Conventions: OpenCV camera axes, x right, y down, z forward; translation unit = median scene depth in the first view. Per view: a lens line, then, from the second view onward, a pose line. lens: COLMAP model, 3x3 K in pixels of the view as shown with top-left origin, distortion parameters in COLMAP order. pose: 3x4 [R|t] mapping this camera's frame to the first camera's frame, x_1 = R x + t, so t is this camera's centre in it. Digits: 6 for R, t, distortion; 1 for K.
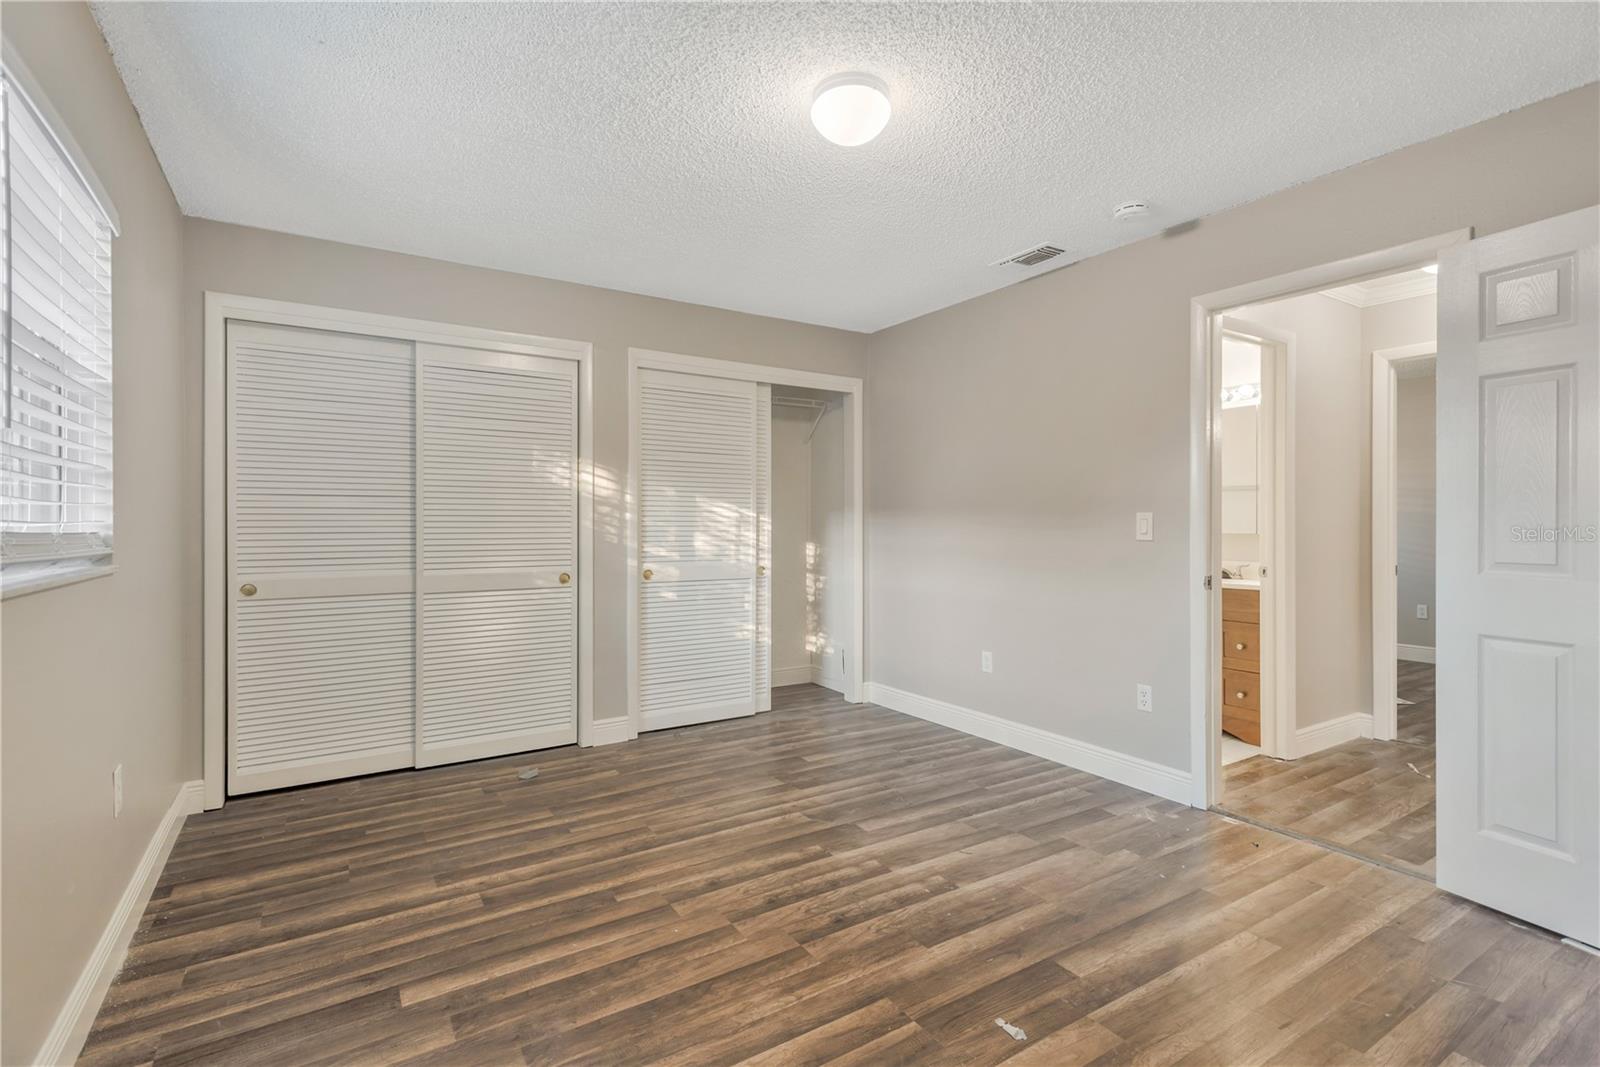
lens RADIAL K [[751.1, 0, 800.0], [0, 751.1, 533.5], [0, 0, 1]] dist [0.002788, -0.000085]
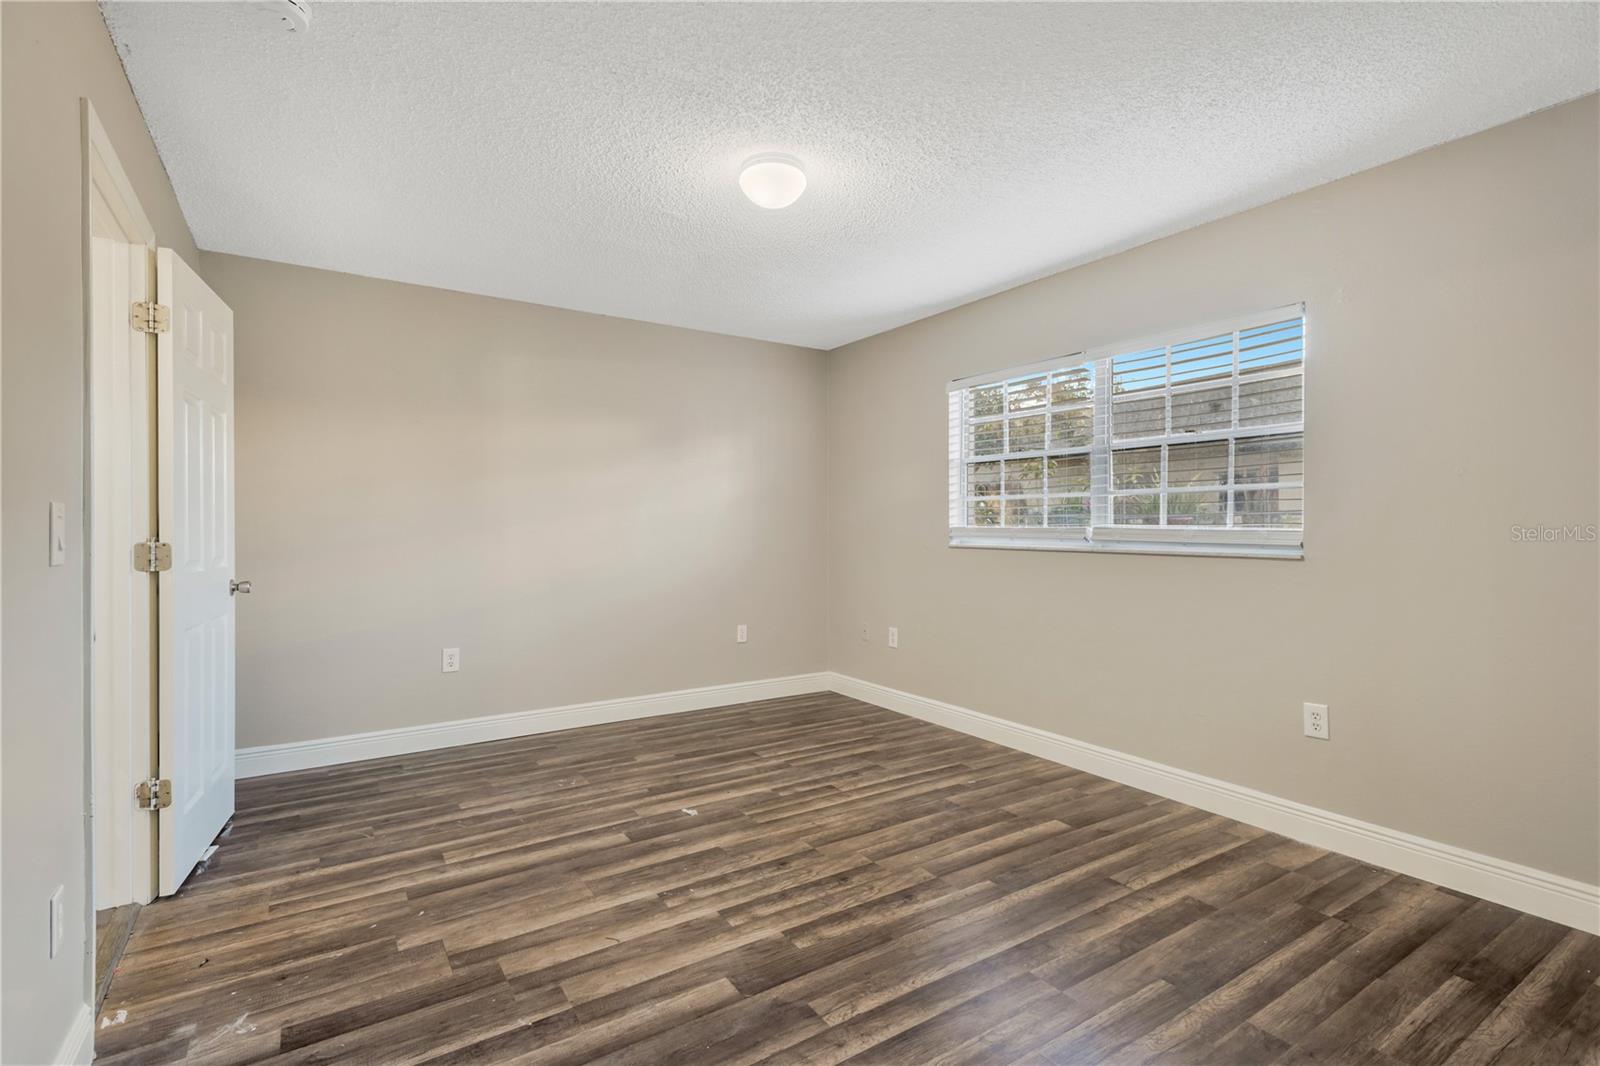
lens RADIAL K [[751.1, 0, 800.0], [0, 751.1, 533.0], [0, 0, 1]] dist [0.002788, -0.000085]
pose [[-0.999912, 0.001627, -0.013203, 0.036497], [0.001316, 0.999721, 0.023576, -0.026389], [0.013238, 0.023557, -0.999635, 1.985370]]
